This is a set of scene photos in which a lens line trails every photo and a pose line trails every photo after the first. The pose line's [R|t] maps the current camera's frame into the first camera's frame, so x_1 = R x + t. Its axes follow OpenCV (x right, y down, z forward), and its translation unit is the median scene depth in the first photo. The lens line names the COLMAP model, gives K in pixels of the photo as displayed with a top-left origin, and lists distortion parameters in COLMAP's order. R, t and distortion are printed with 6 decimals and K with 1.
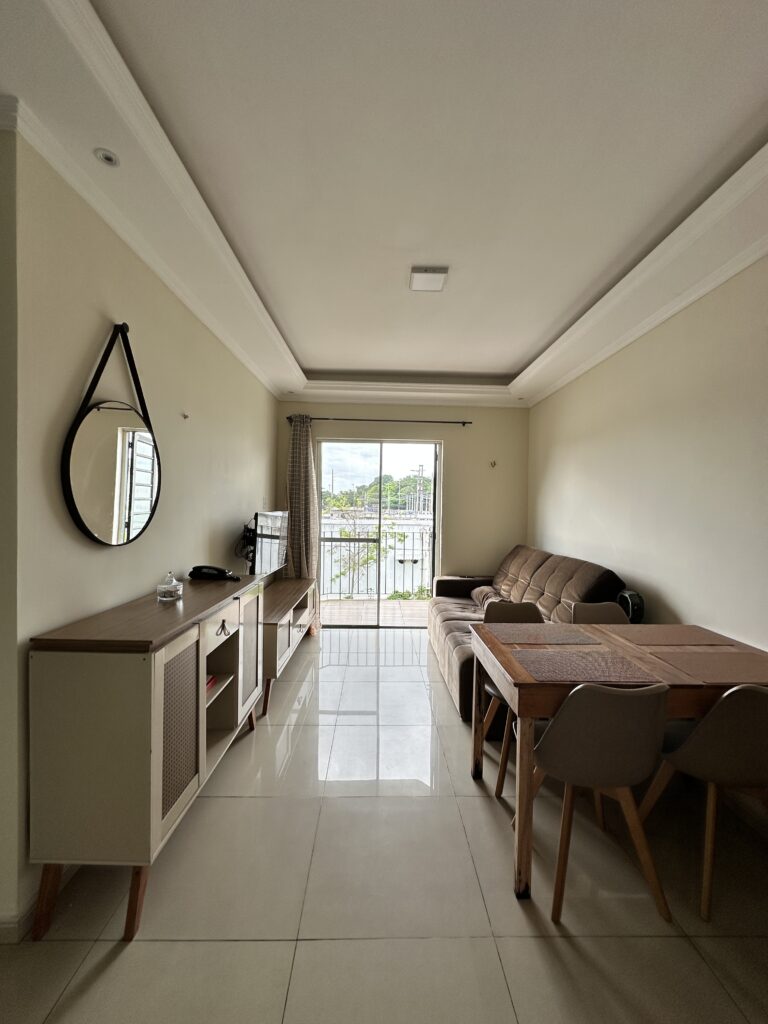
lens RADIAL K [[413.4, 0, 384.0], [0, 413.4, 512.0], [0, 0, 1]] dist [-0.001818, 0.000432]
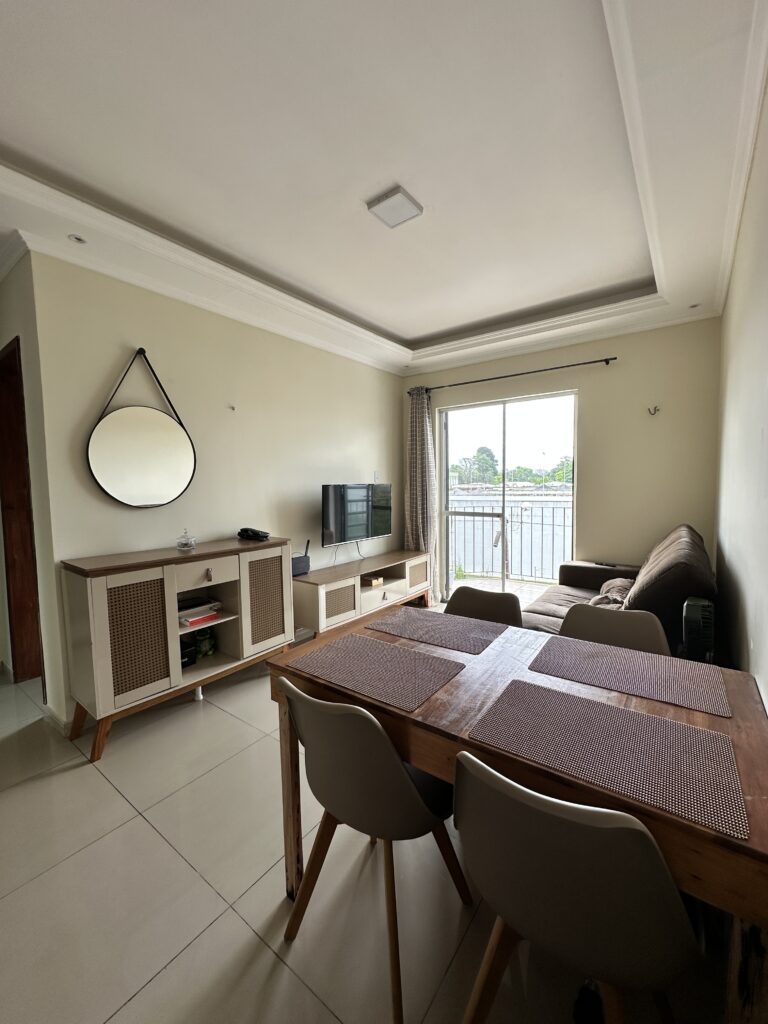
lens RADIAL K [[413.4, 0, 384.0], [0, 413.4, 512.0], [0, 0, 1]] dist [-0.001818, 0.000432]
pose [[0.786494, 0.014185, -0.617435, 0.341907], [0.017561, 0.998818, 0.045316, 0.017783], [0.617348, -0.046484, 0.785316, 0.149782]]
